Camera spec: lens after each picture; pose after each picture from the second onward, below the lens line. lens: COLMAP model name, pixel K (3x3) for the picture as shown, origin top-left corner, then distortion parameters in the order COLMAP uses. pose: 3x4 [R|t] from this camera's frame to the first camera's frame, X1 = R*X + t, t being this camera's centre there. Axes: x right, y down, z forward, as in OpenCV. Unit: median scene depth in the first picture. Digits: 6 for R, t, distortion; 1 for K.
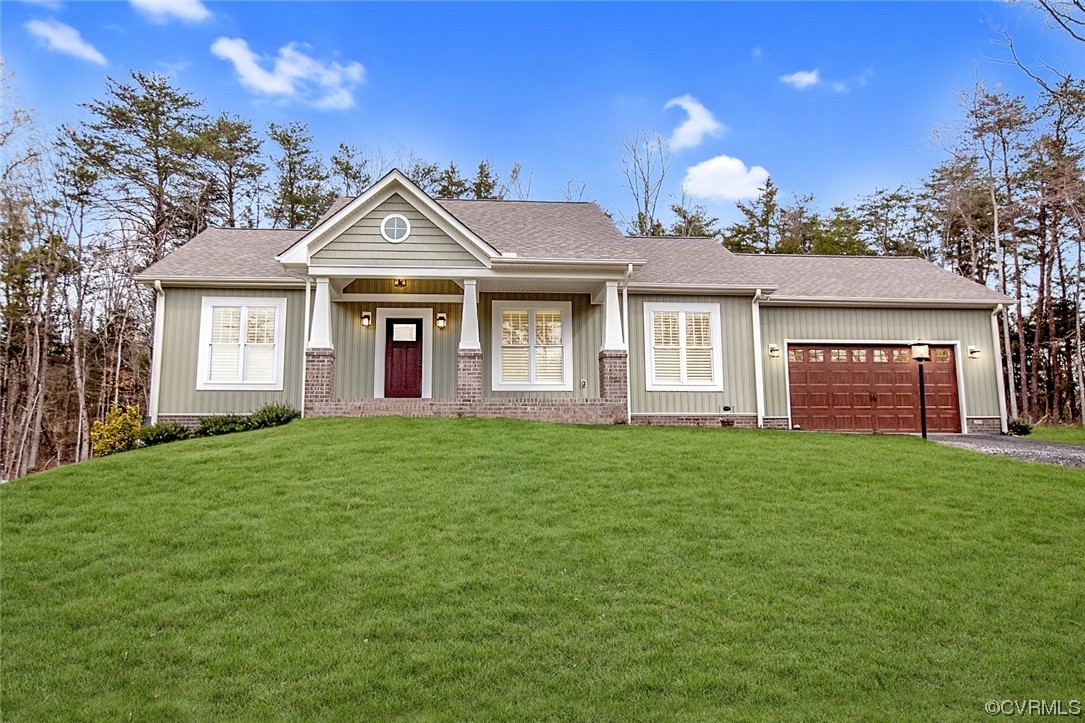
lens RADIAL K [[782.3, 0, 542.5], [0, 782.3, 361.5], [0, 0, 1]] dist [-0.003522, -0.000508]
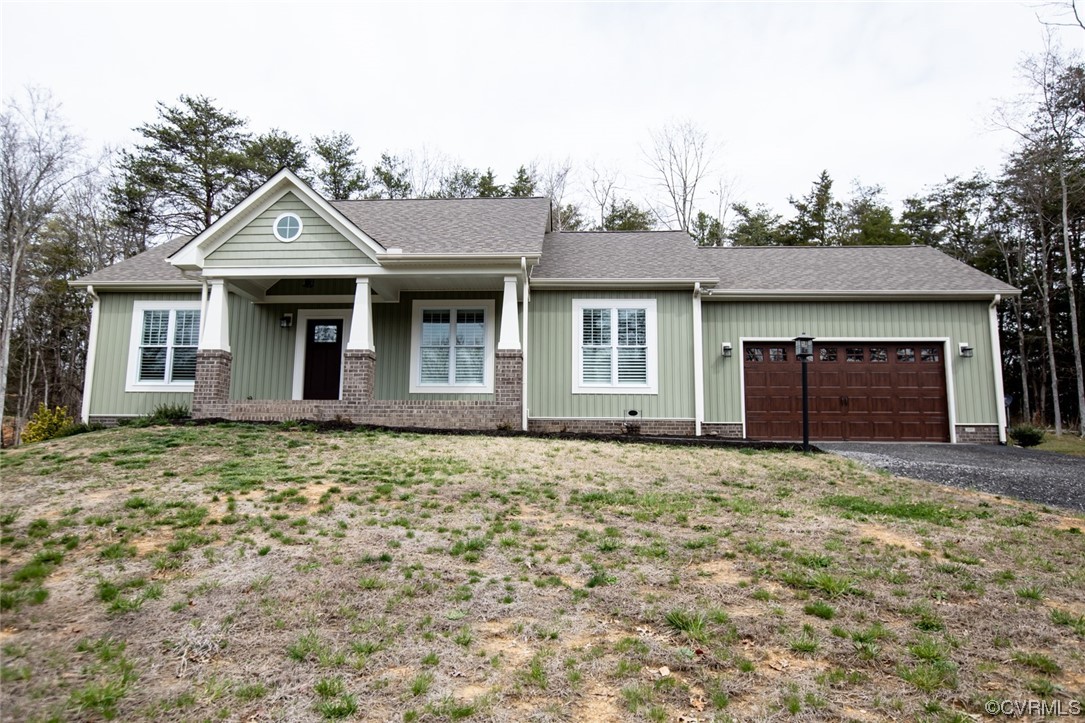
lens RADIAL K [[761.8, 0, 542.5], [0, 761.8, 361.5], [0, 0, 1]] dist [-0.005486, -0.002041]
pose [[0.987673, -0.004724, -0.156461, 0.234559], [0.003717, 0.999970, -0.006733, 0.005146], [0.156488, 0.006069, 0.987661, 0.089966]]
